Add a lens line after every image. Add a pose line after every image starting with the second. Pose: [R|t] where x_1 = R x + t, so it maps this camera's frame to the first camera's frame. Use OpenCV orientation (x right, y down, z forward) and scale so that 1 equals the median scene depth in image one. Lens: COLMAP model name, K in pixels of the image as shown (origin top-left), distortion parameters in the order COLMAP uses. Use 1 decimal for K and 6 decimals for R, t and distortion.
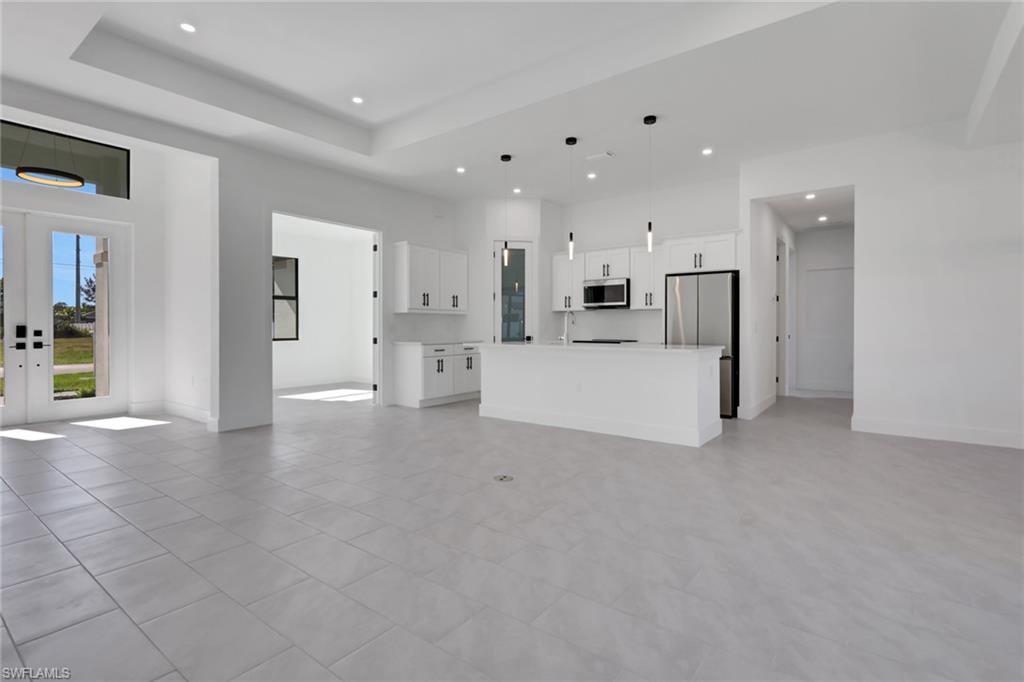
lens RADIAL K [[481.3, 0, 510.7], [0, 481.3, 330.5], [0, 0, 1]] dist [0.000608, 0.001725]
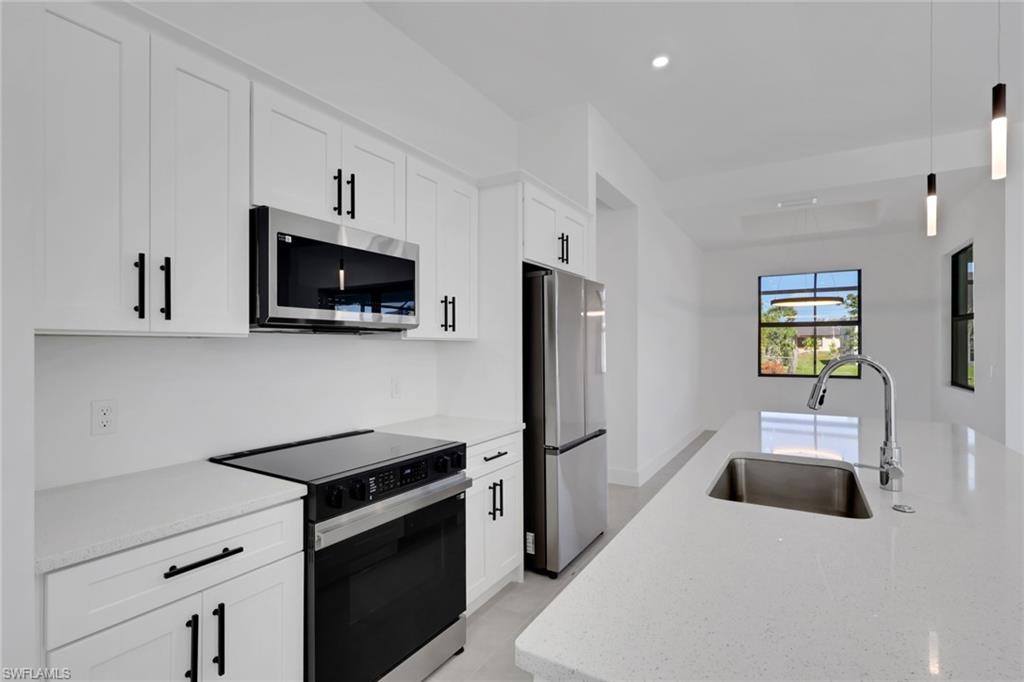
lens RADIAL K [[481.3, 0, 509.4], [0, 481.3, 346.4], [0, 0, 1]] dist [0.000608, 0.001725]
pose [[-0.104544, 0.000255, 0.994520, -0.087339], [0.013080, 0.999914, 0.001118, -0.038653], [-0.994434, 0.013125, -0.104538, 0.971559]]
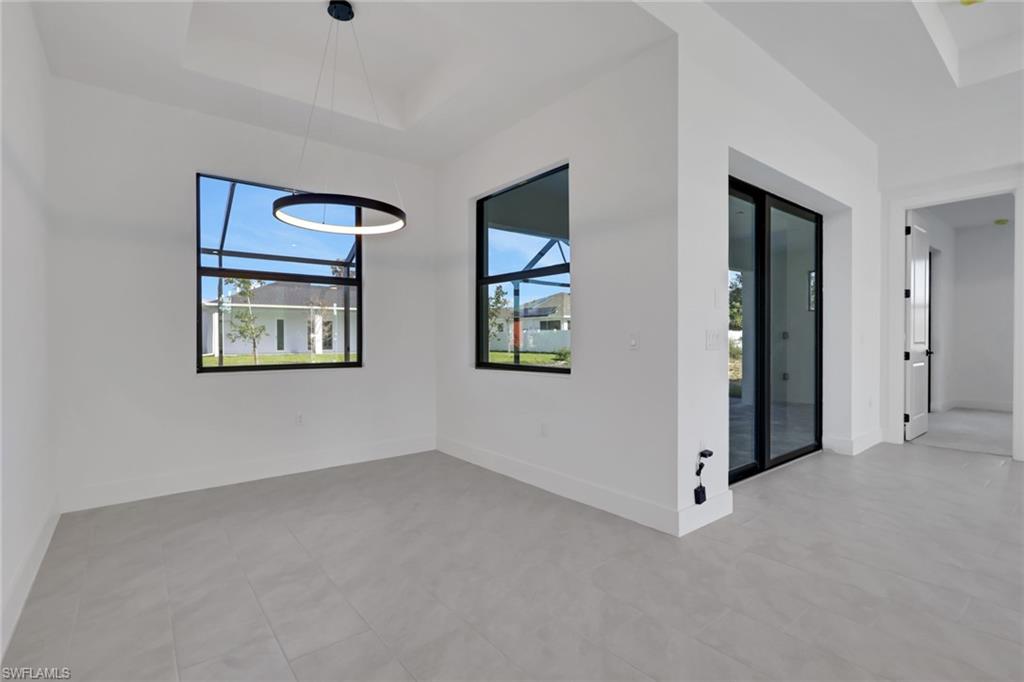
lens RADIAL K [[481.3, 0, 520.3], [0, 481.3, 342.8], [0, 0, 1]] dist [0.000608, 0.001725]
pose [[-0.970729, 0.003058, 0.240157, 0.428727], [0.006077, 0.999912, 0.011833, -0.002231], [-0.240099, 0.012946, -0.970662, 0.746550]]
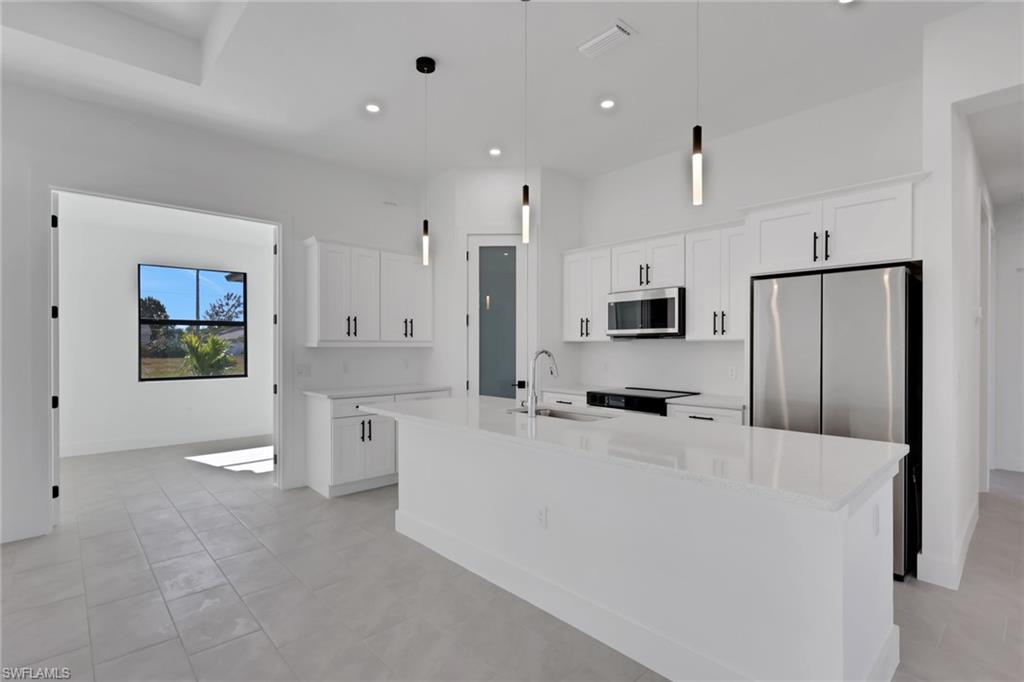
lens RADIAL K [[481.3, 0, 490.8], [0, 481.3, 345.5], [0, 0, 1]] dist [0.000608, 0.001725]
pose [[0.980586, 0.001265, -0.196084, 0.133957], [-0.003168, 0.999951, -0.009392, -0.032324], [0.196063, 0.009831, 0.980542, 0.392394]]
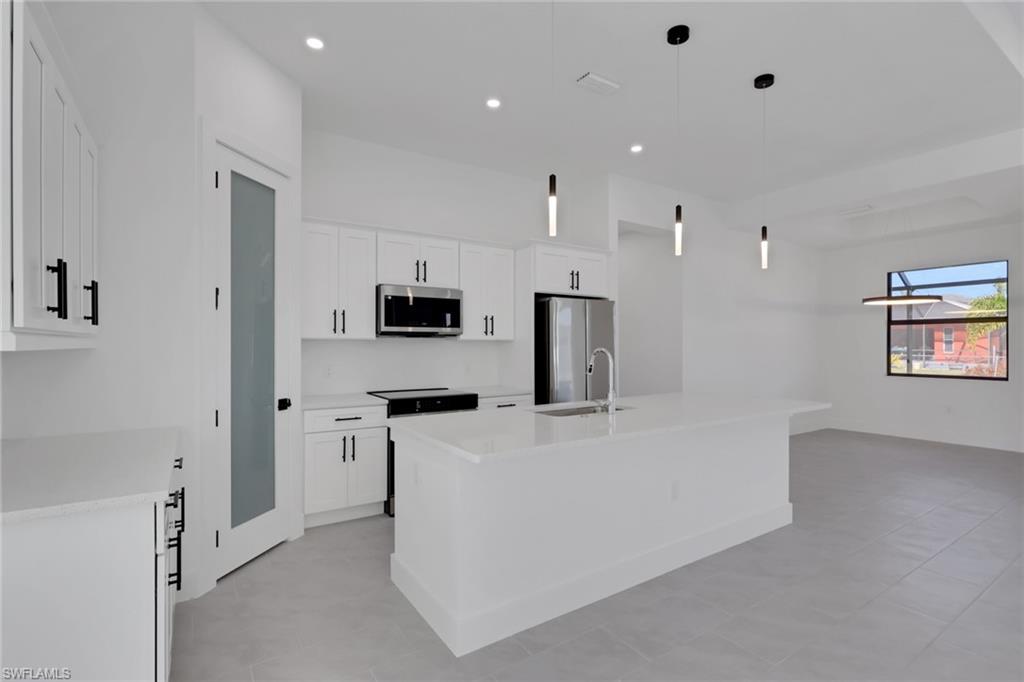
lens RADIAL K [[481.3, 0, 517.5], [0, 481.3, 343.8], [0, 0, 1]] dist [0.000608, 0.001725]
pose [[0.332013, 0.000811, 0.943274, -0.319991], [0.009747, 0.999943, -0.004290, -0.035621], [-0.943224, 0.010618, 0.331986, 0.725584]]
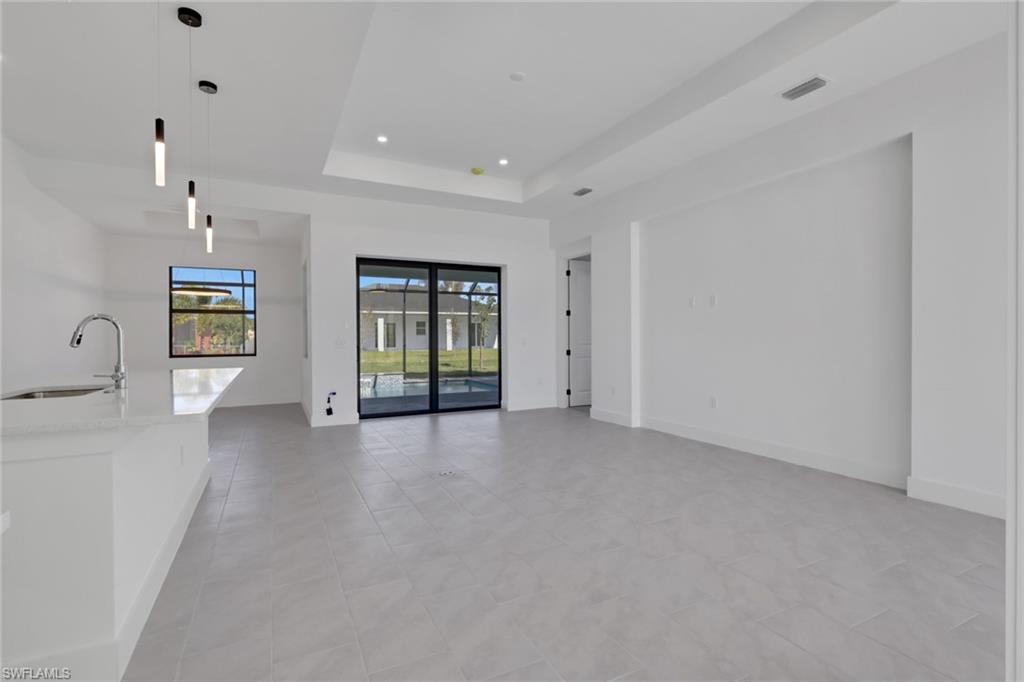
lens RADIAL K [[481.3, 0, 509.5], [0, 481.3, 339.7], [0, 0, 1]] dist [0.000608, 0.001725]
pose [[-0.894670, 0.002517, 0.446720, -0.333737], [0.008990, 0.999883, 0.012371, -0.015099], [-0.446636, 0.015084, -0.894588, 0.986946]]
